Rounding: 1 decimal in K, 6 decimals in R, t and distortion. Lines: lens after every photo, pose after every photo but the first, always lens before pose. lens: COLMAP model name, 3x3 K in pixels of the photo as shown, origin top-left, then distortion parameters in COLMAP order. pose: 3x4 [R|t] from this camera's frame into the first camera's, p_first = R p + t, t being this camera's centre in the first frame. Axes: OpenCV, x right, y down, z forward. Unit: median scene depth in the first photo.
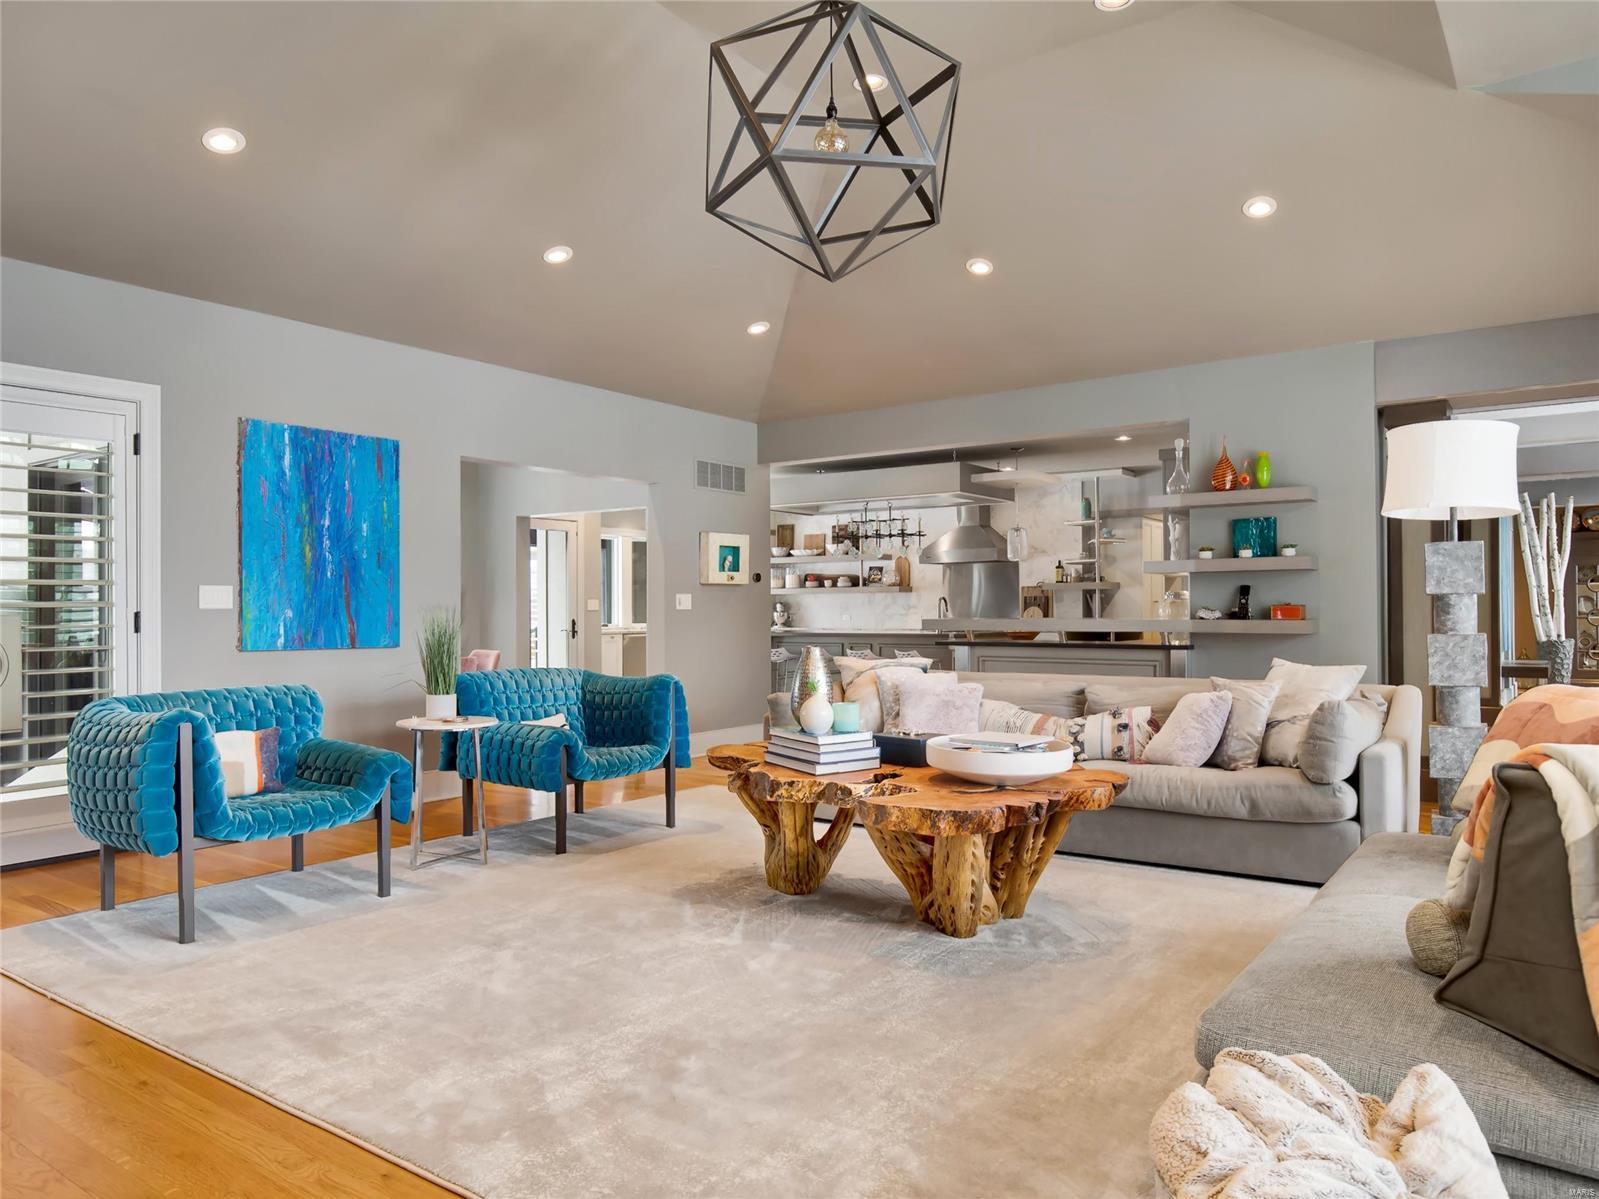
lens RADIAL K [[1097.3, 0, 799.5], [0, 1097.3, 599.5], [0, 0, 1]] dist [-0.001142, -0.000396]
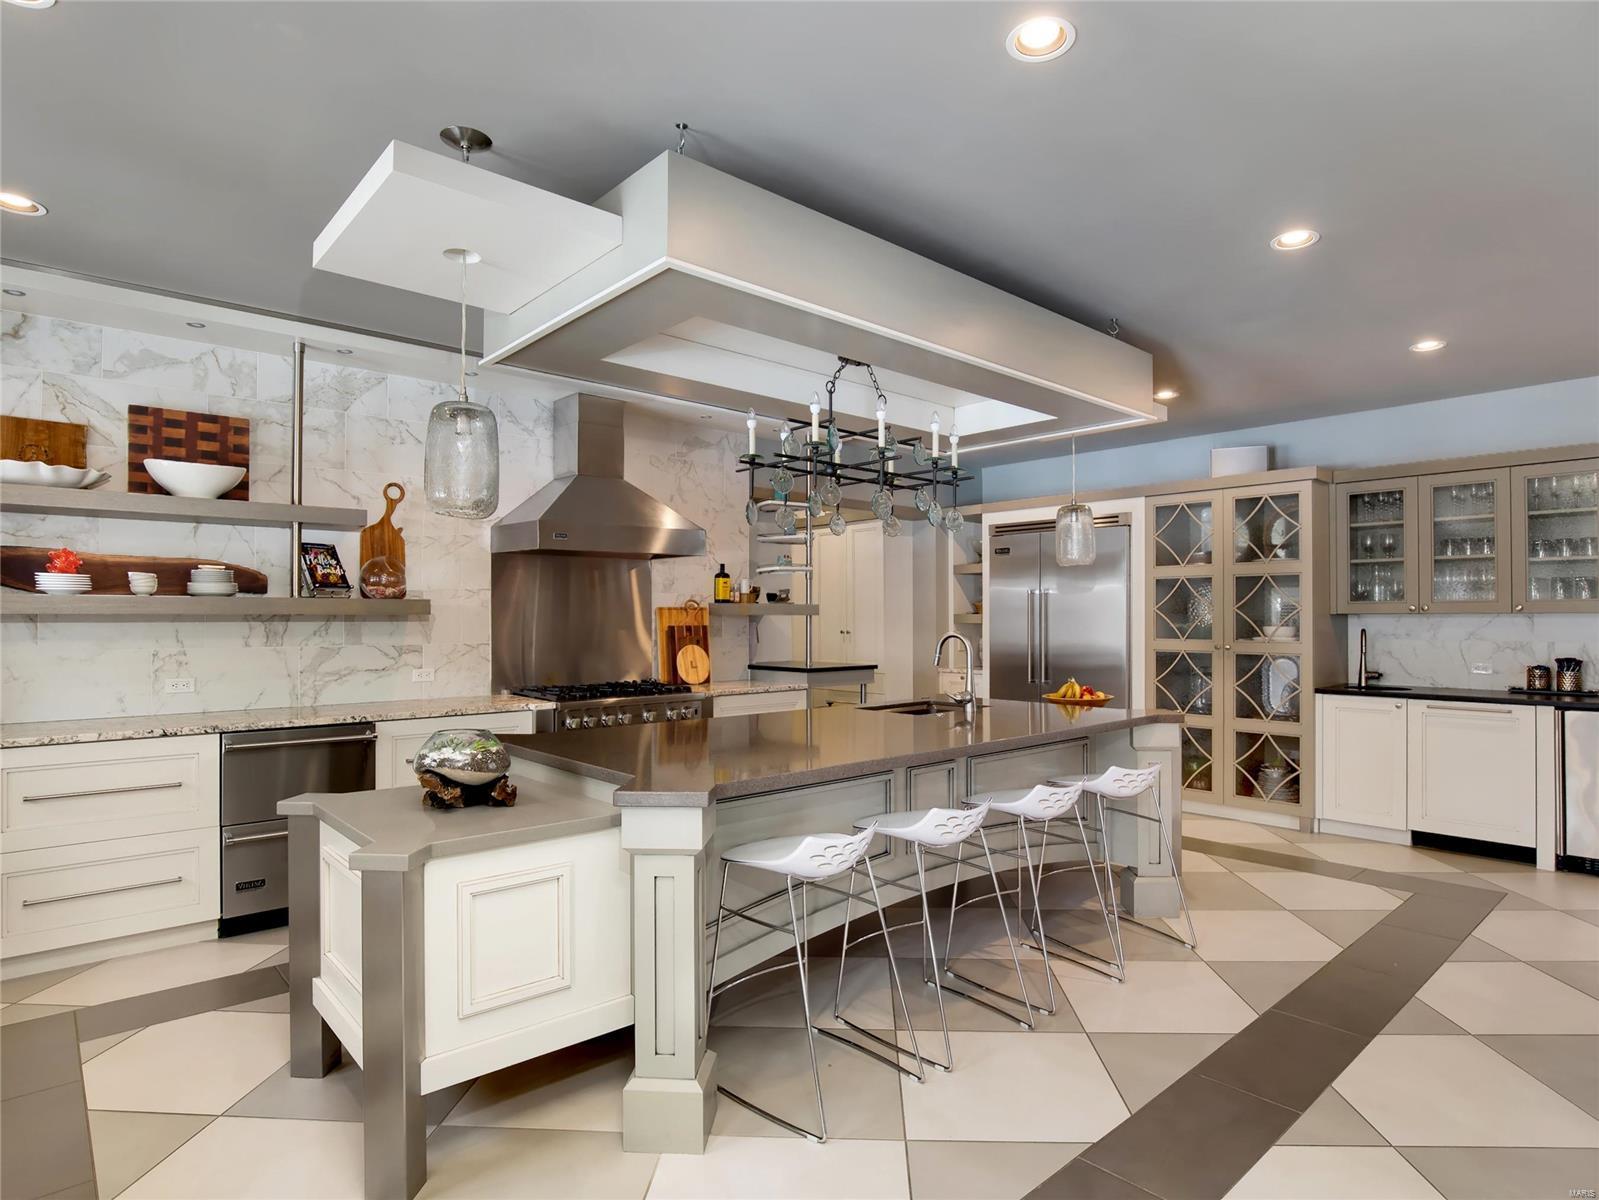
lens RADIAL K [[880.0, 0, 803.3], [0, 880.0, 618.9], [0, 0, 1]] dist [-0.000134, -0.000035]
pose [[0.221762, 0.003343, 0.975095, -0.192836], [-0.007073, 0.999973, -0.001819, -0.005532], [-0.975075, -0.006493, 0.221780, 0.809751]]
